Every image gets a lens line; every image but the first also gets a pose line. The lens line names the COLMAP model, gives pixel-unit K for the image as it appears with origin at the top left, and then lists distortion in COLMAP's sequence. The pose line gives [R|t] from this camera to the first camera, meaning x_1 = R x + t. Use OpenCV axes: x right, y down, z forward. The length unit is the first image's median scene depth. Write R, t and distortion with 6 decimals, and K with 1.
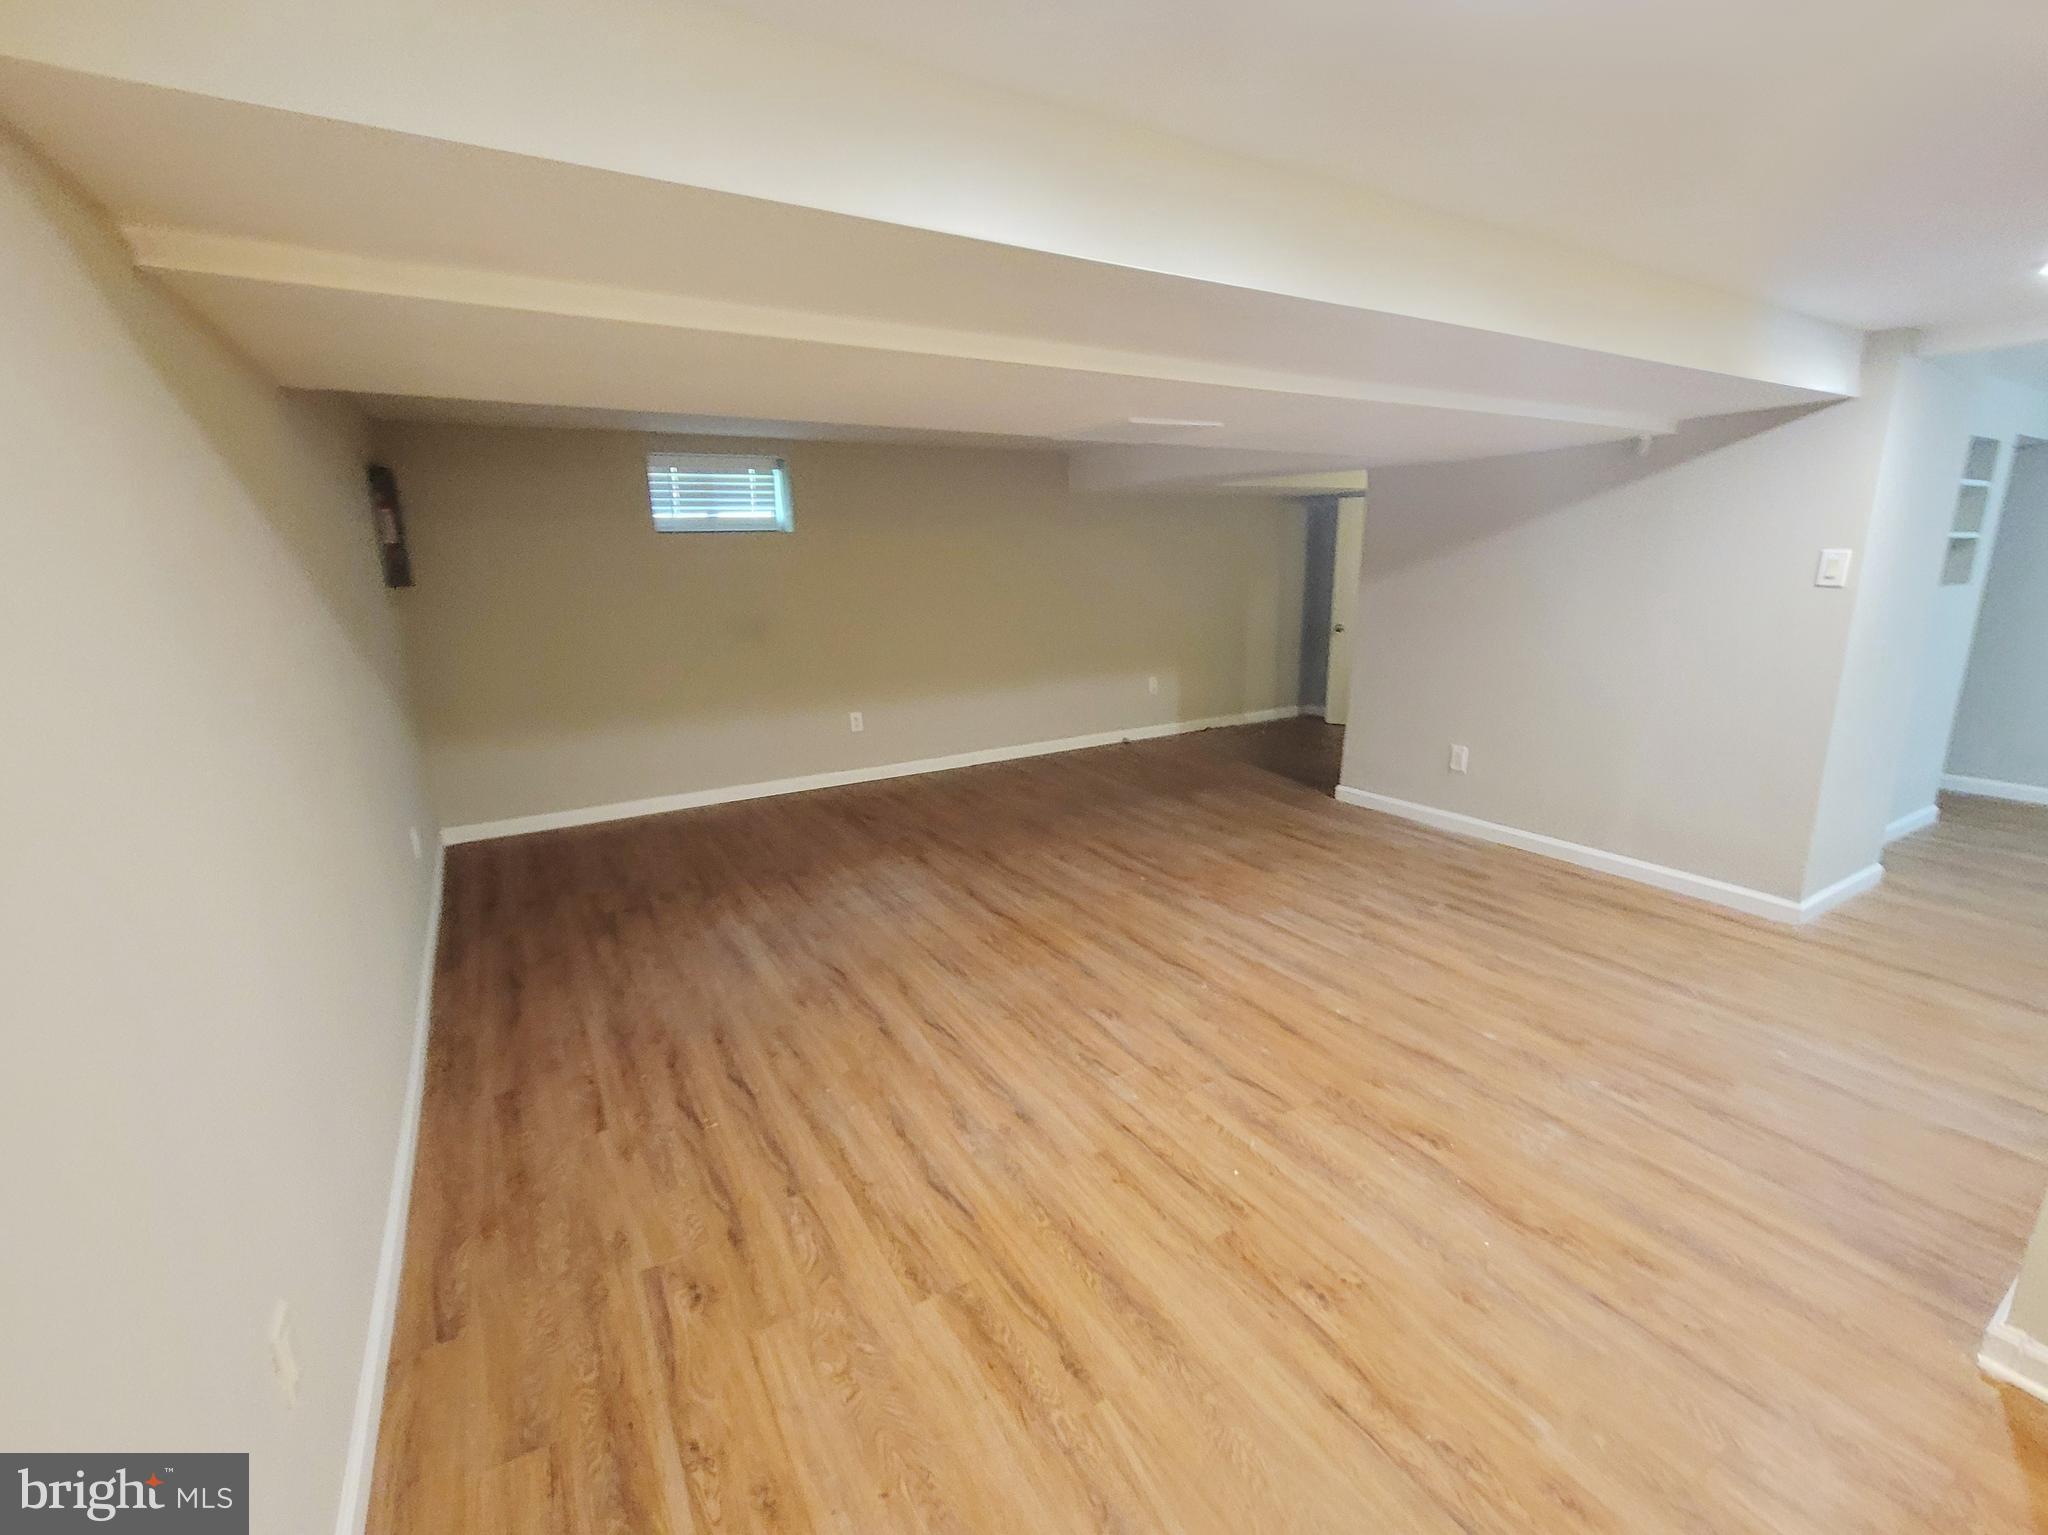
lens RADIAL K [[878.7, 0, 1033.5], [0, 878.7, 772.0], [0, 0, 1]] dist [-0.002857, -0.000417]
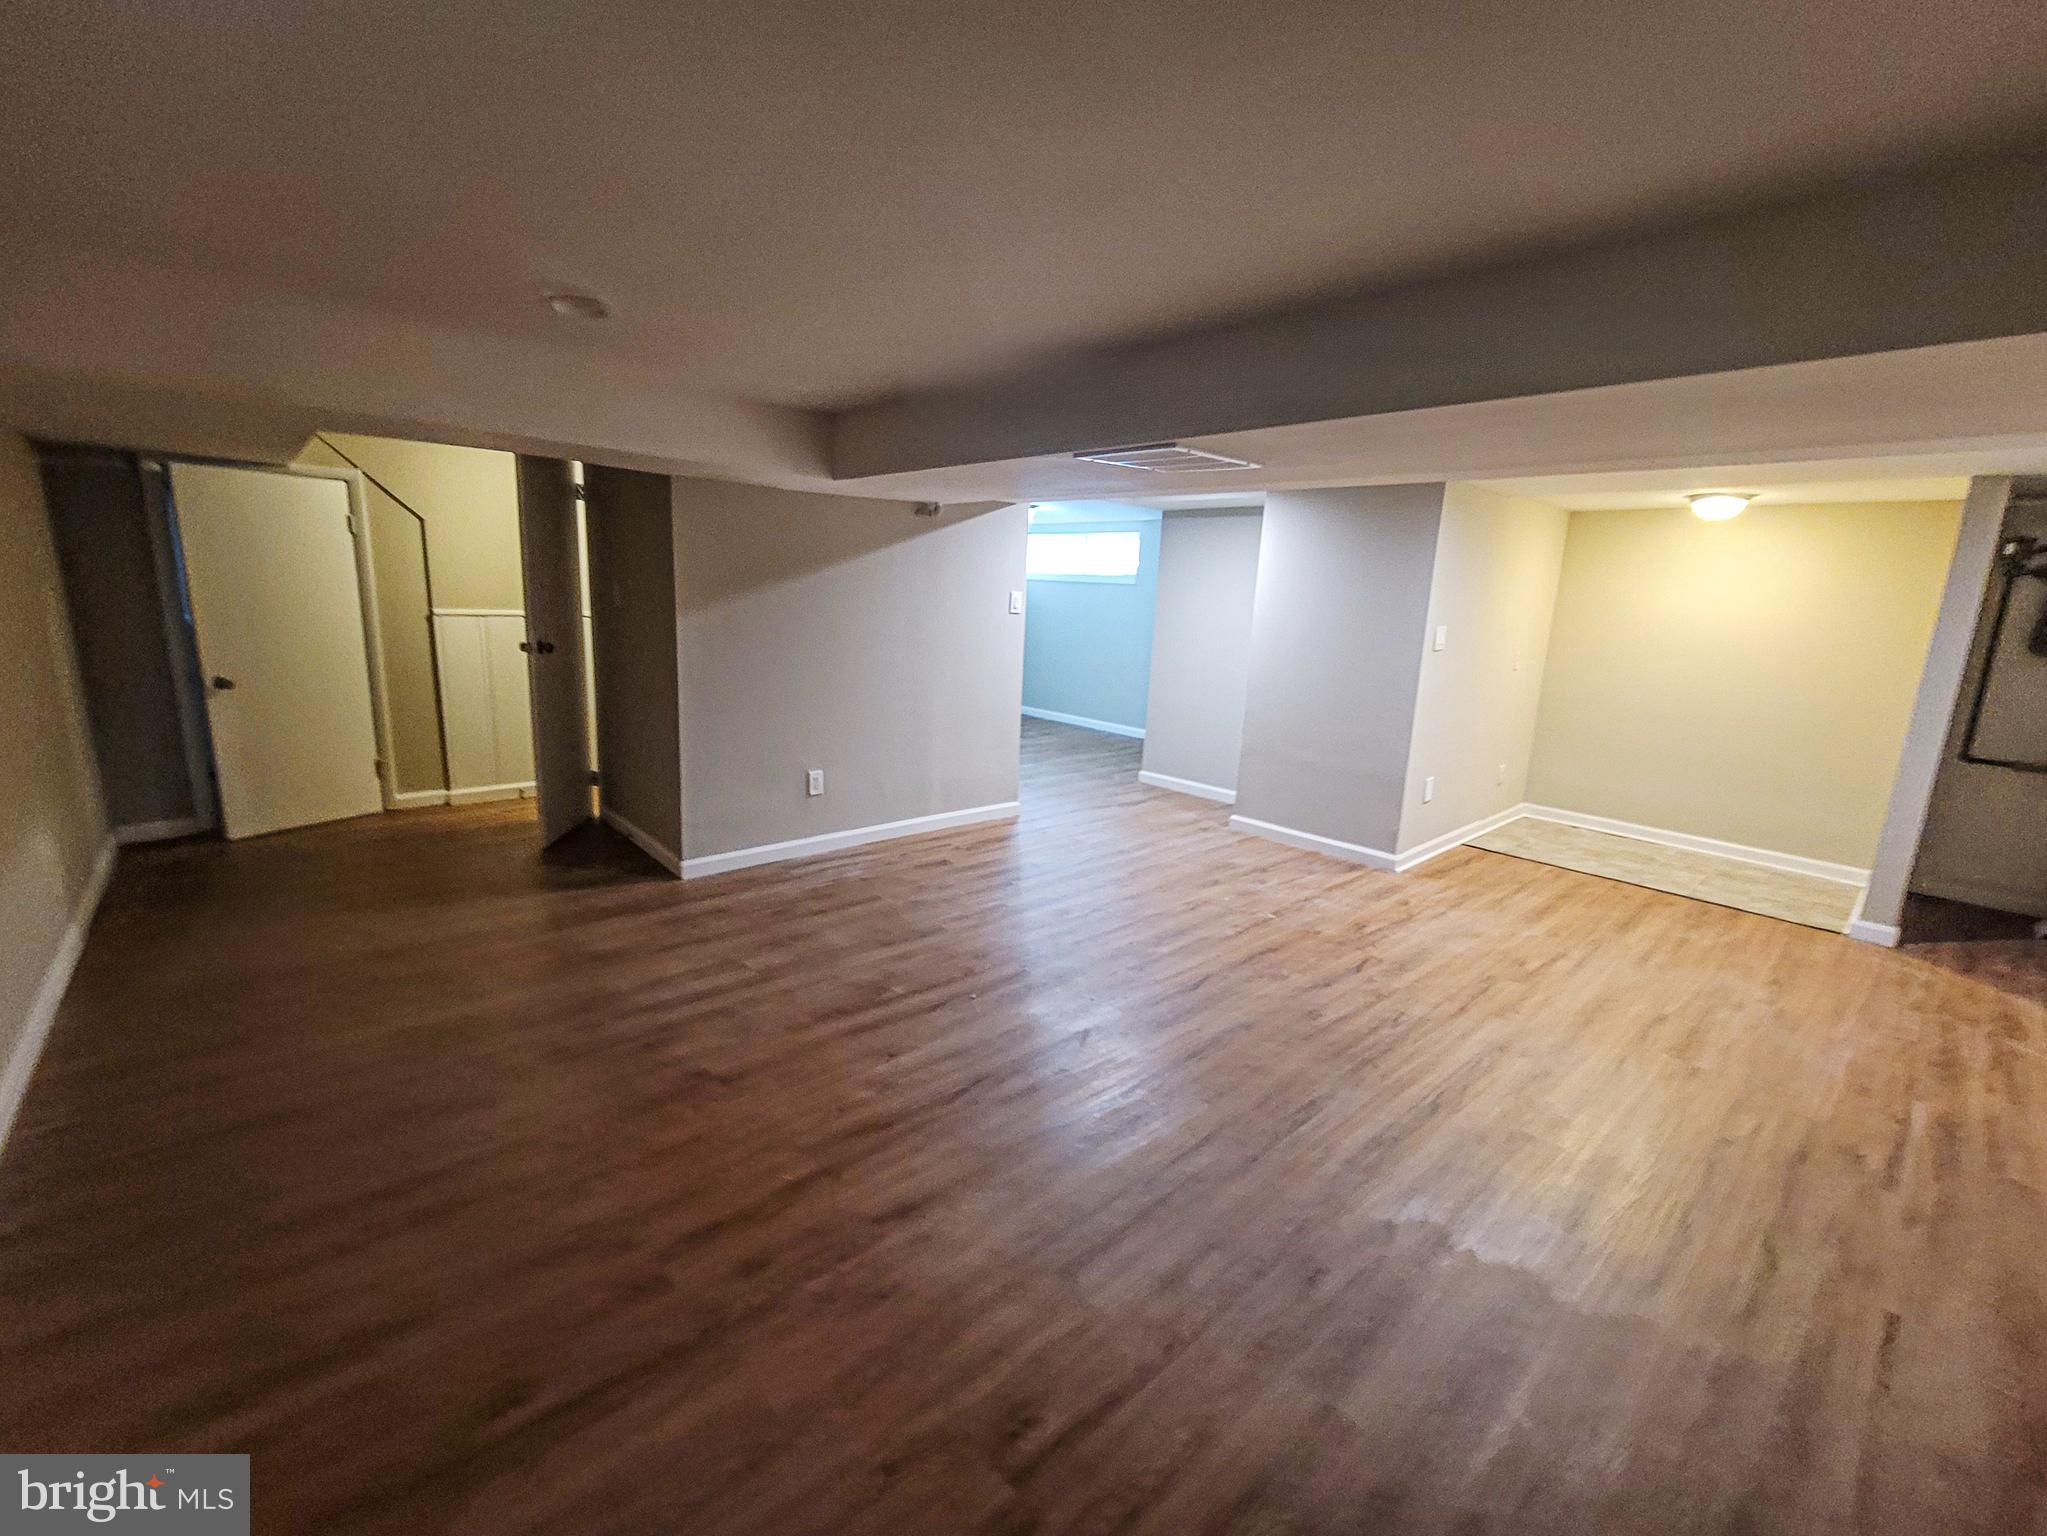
lens RADIAL K [[852.2, 0, 1023.5], [0, 852.2, 768.0], [0, 0, 1]] dist [-0.013190, -0.000805]
pose [[-0.185516, -0.187449, 0.964597, -0.578117], [0.199316, 0.954053, 0.223733, -0.231959], [-0.962215, 0.233765, -0.139631, 1.030932]]
